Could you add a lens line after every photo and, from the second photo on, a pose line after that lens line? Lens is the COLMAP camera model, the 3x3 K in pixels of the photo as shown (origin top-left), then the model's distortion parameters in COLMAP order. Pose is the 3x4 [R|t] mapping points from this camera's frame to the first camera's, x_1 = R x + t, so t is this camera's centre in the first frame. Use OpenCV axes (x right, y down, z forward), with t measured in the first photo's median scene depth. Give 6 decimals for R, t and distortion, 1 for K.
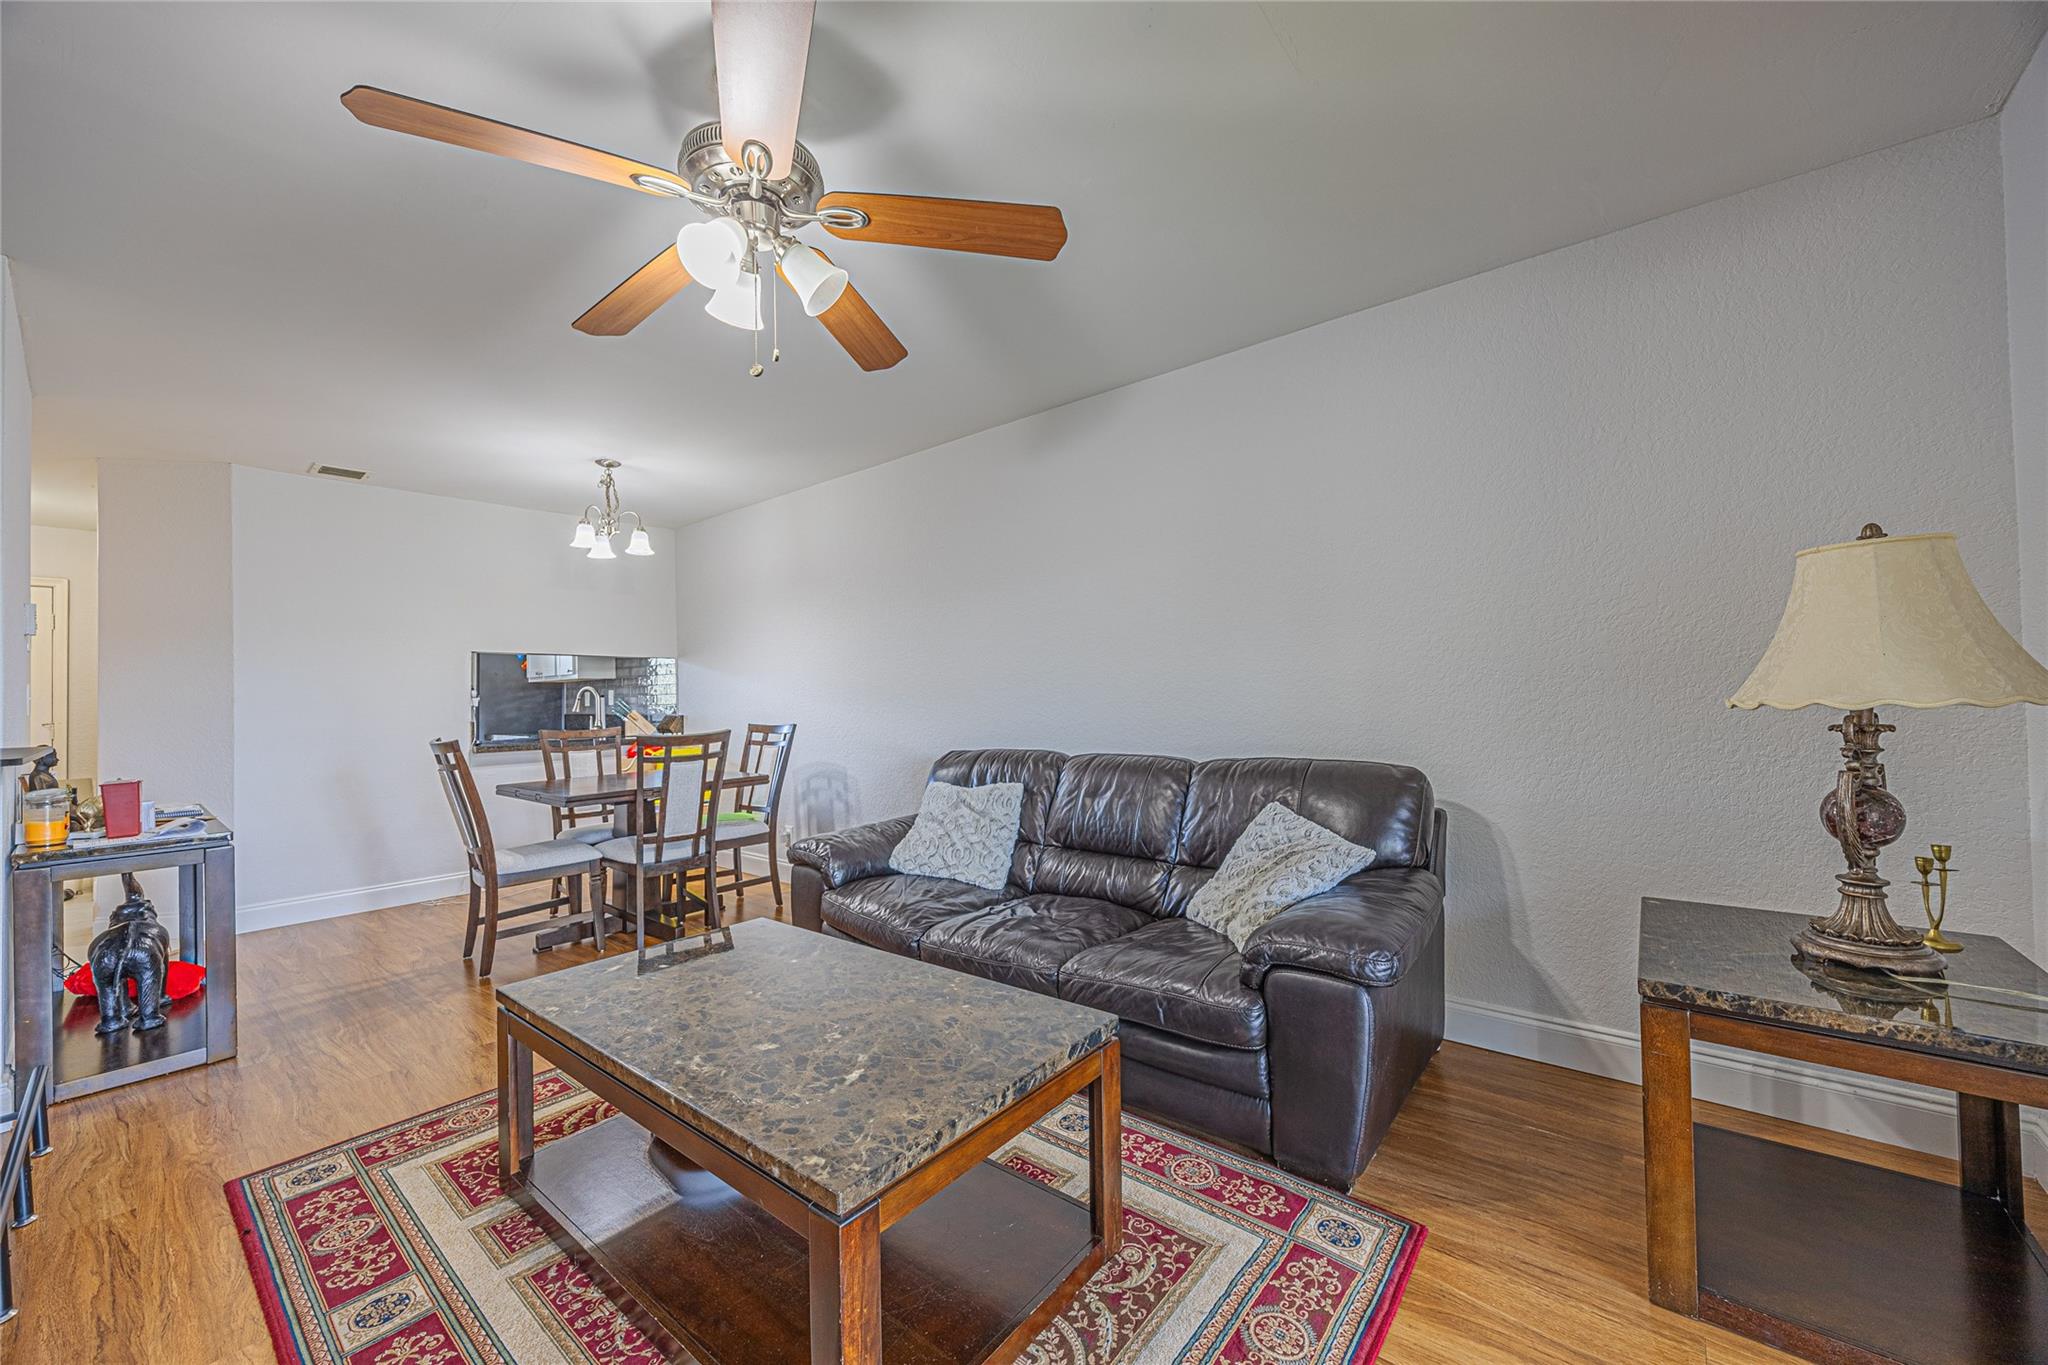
lens RADIAL K [[768.3, 0, 1024.0], [0, 768.3, 682.5], [0, 0, 1]] dist [0.001397, 0.000040]
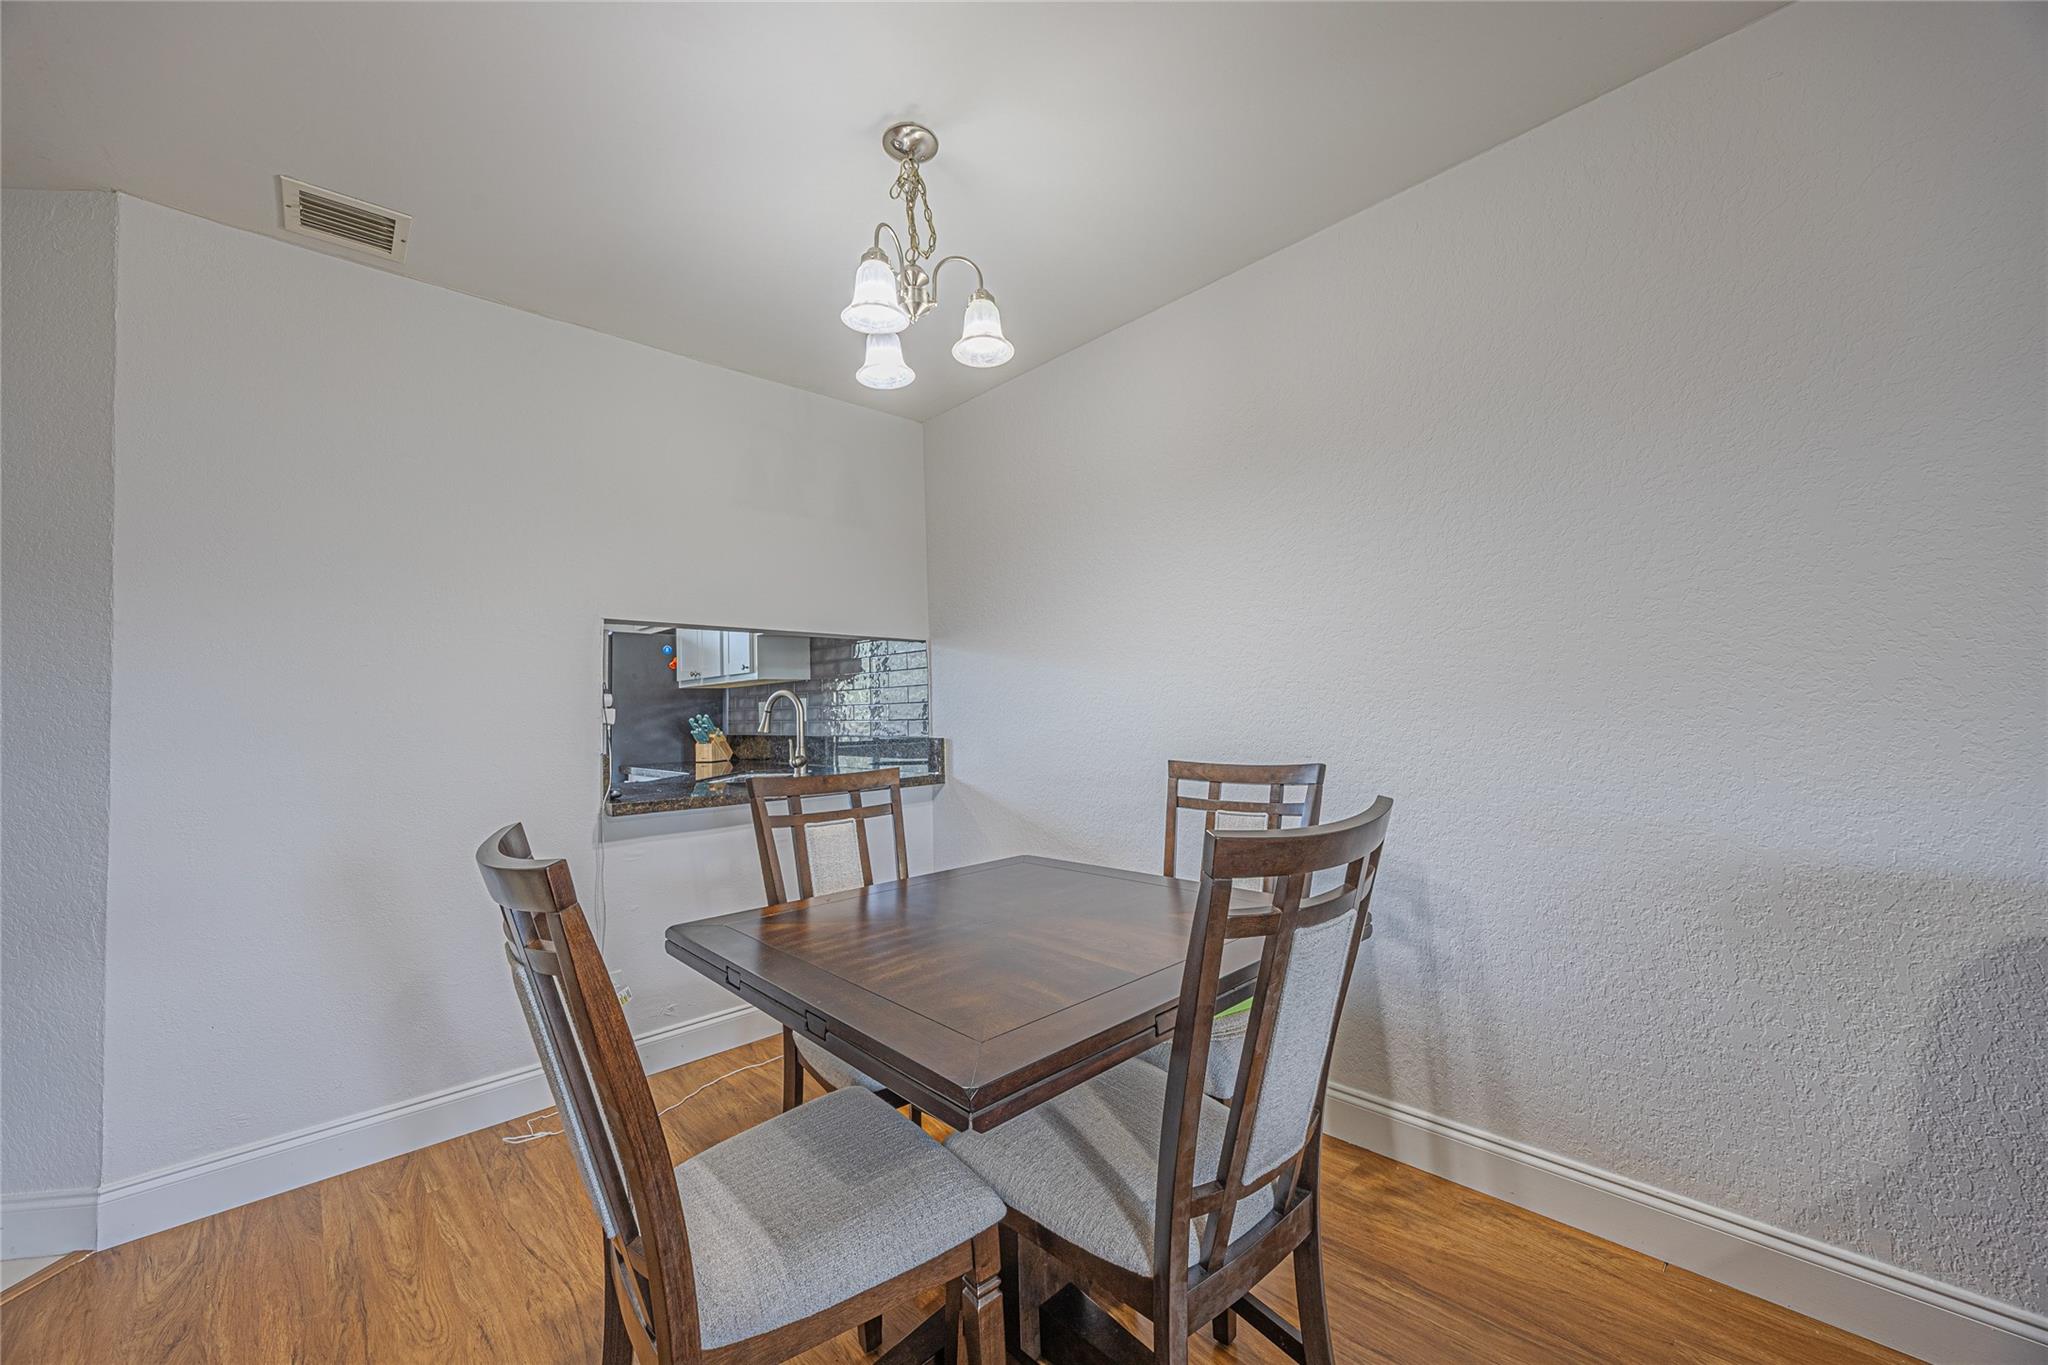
lens RADIAL K [[768.3, 0, 1024.0], [0, 768.3, 682.5], [0, 0, 1]] dist [0.001397, 0.000040]
pose [[0.993457, -0.010294, -0.113742, -0.392923], [0.007959, 0.999749, -0.020962, 0.016281], [0.113929, 0.019919, 0.993289, 0.538225]]
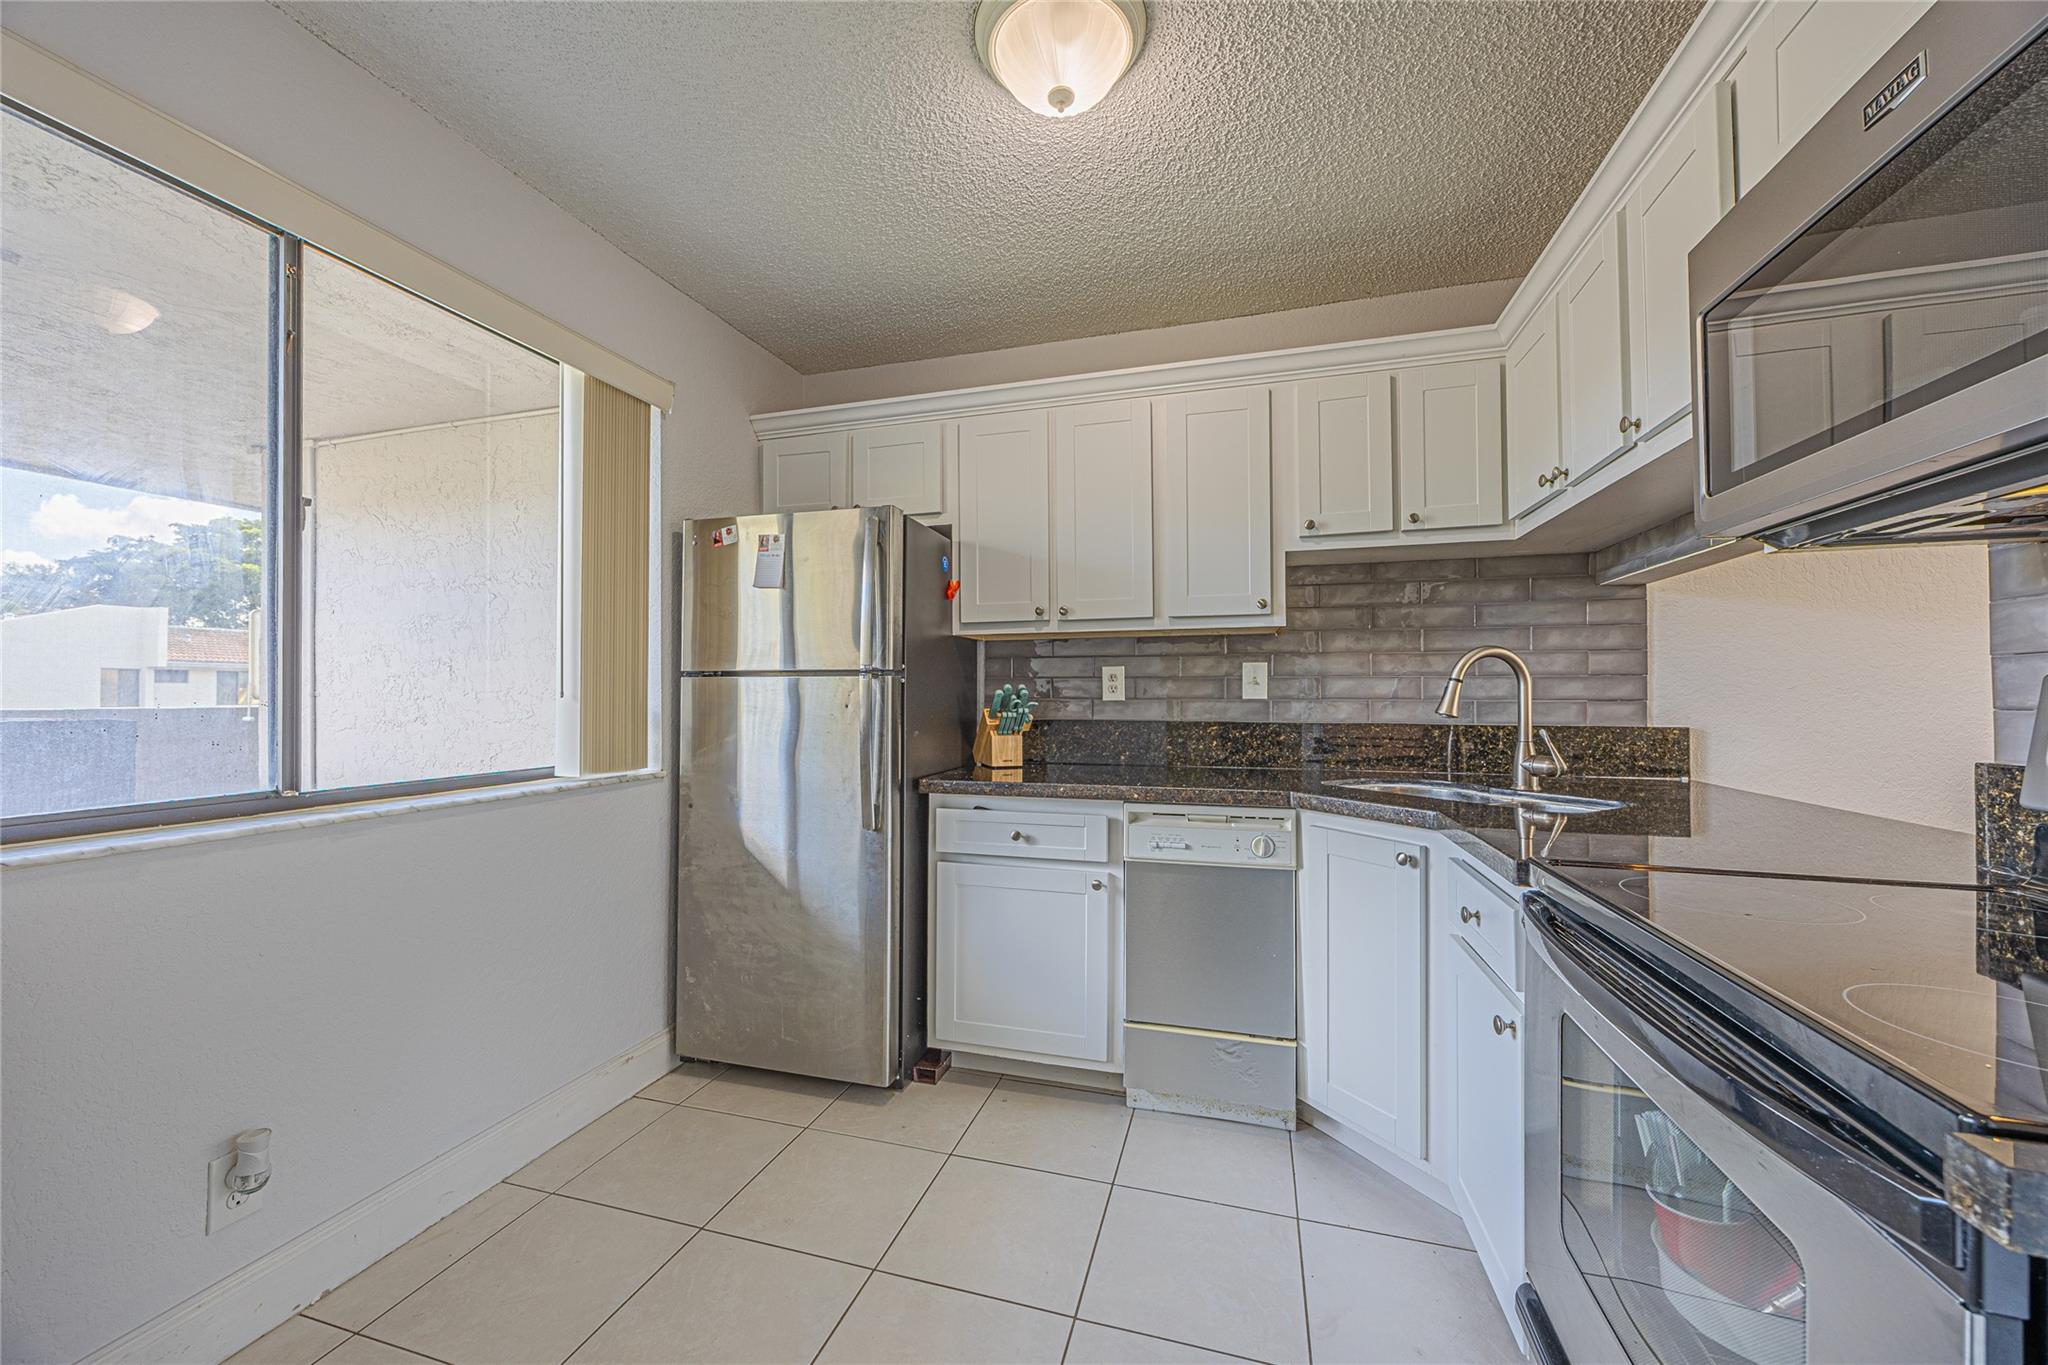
lens RADIAL K [[768.3, 0, 1024.0], [0, 768.3, 682.5], [0, 0, 1]] dist [0.001397, 0.000040]
pose [[0.922480, 0.016785, 0.385679, -1.083192], [-0.018046, 0.999837, -0.000351, 0.031069], [-0.385622, -0.006636, 0.922633, 0.935416]]
